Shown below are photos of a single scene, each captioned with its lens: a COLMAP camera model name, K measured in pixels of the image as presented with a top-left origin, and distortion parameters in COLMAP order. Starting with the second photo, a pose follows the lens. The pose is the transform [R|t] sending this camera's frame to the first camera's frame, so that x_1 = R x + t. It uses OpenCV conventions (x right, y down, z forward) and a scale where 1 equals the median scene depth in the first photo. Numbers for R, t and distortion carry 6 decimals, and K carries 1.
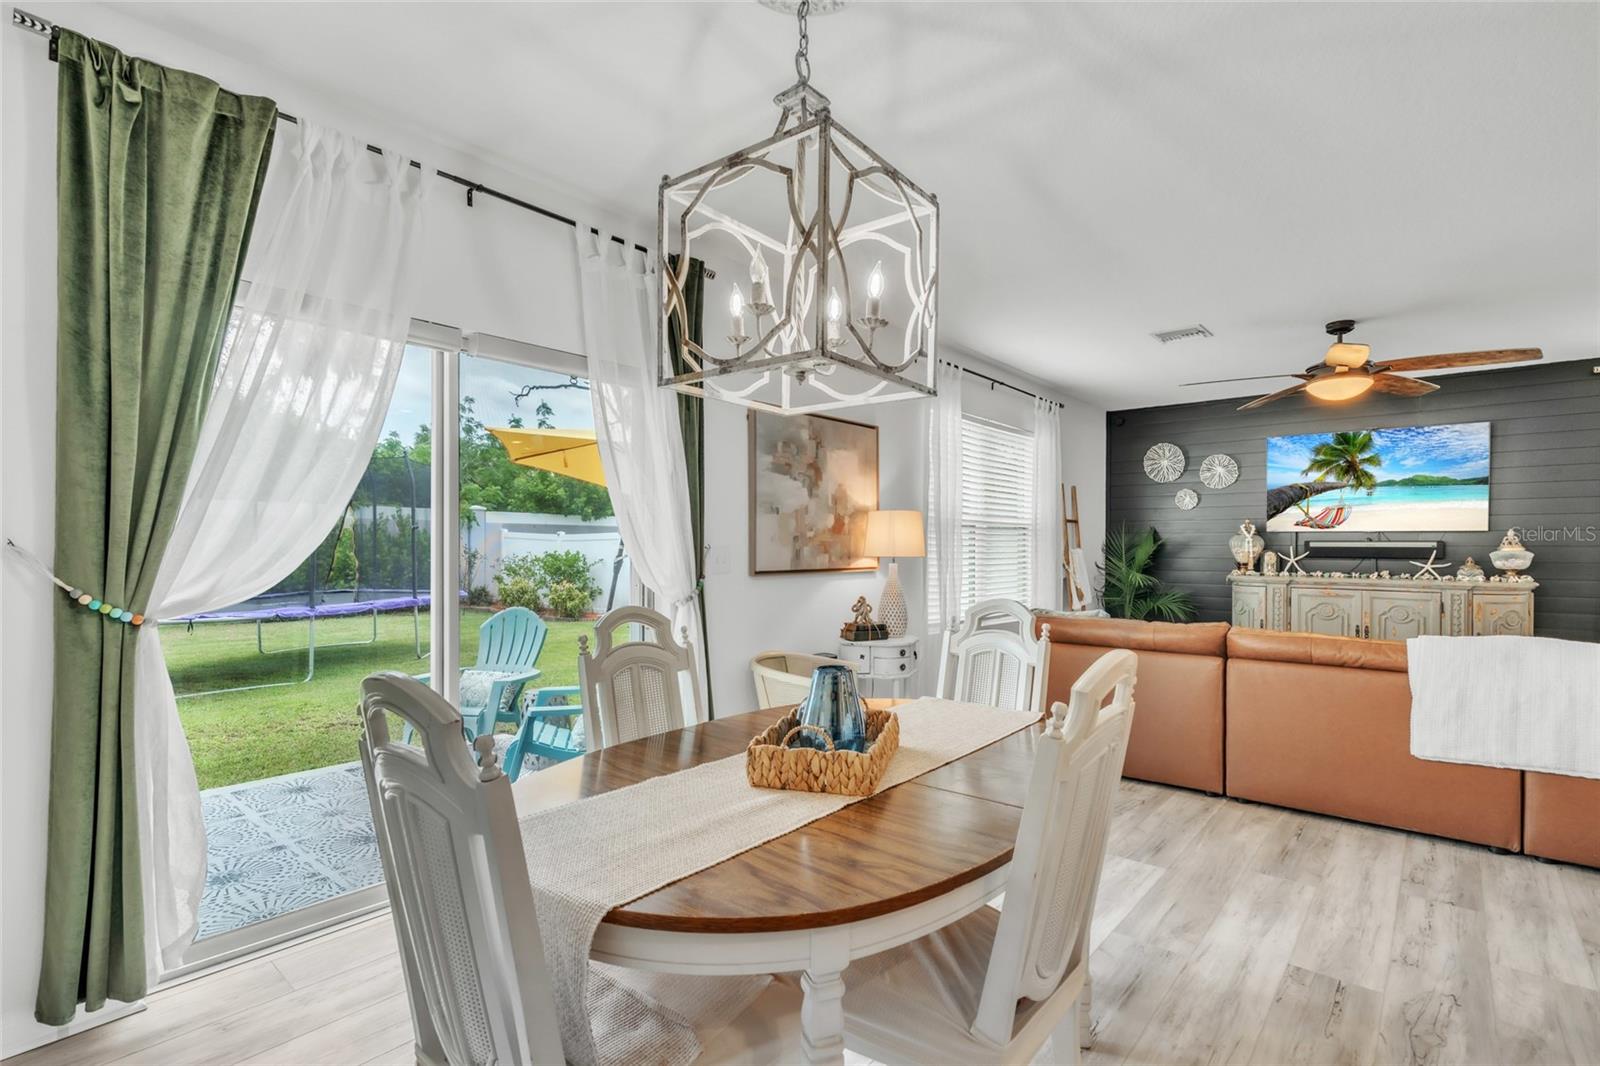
lens RADIAL K [[751.6, 0, 812.0], [0, 751.6, 546.9], [0, 0, 1]] dist [-0.000909, 0.000389]
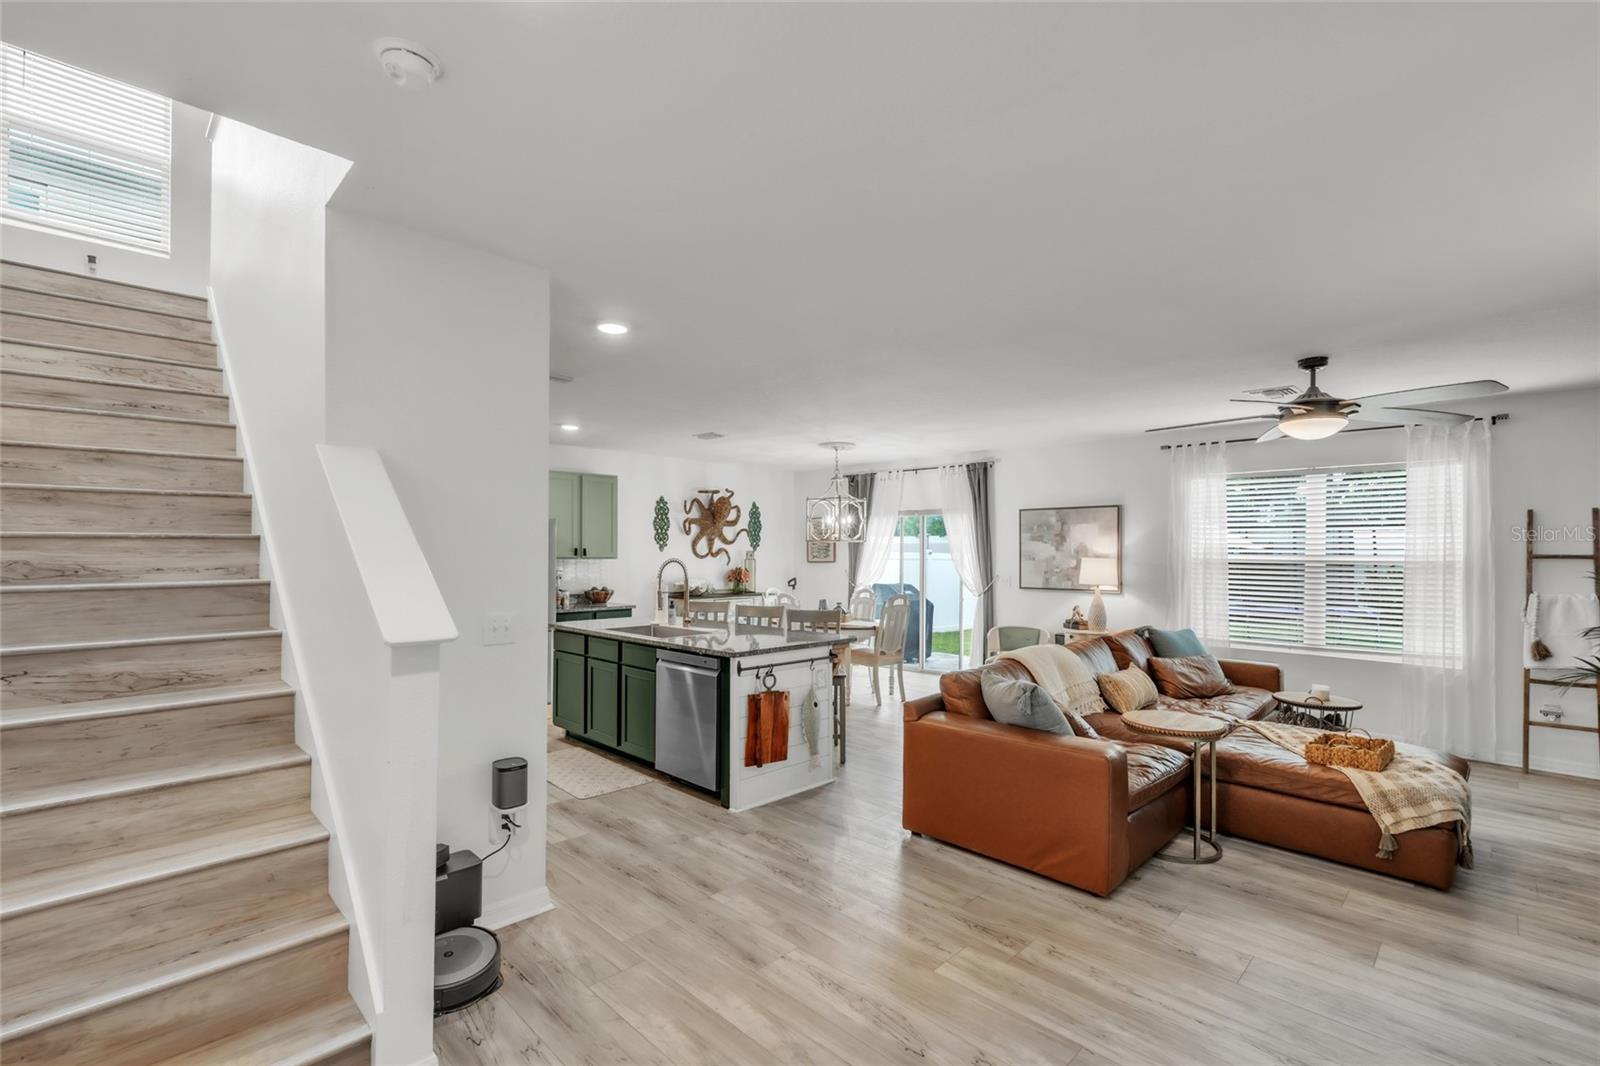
lens RADIAL K [[717.6, 0, 803.3], [0, 717.6, 547.7], [0, 0, 1]] dist [-0.001936, -0.000730]
pose [[-0.072196, -0.013164, -0.997304, 1.620969], [-0.008220, 0.999887, -0.012603, -0.039867], [0.997357, 0.007288, -0.072296, 0.411641]]
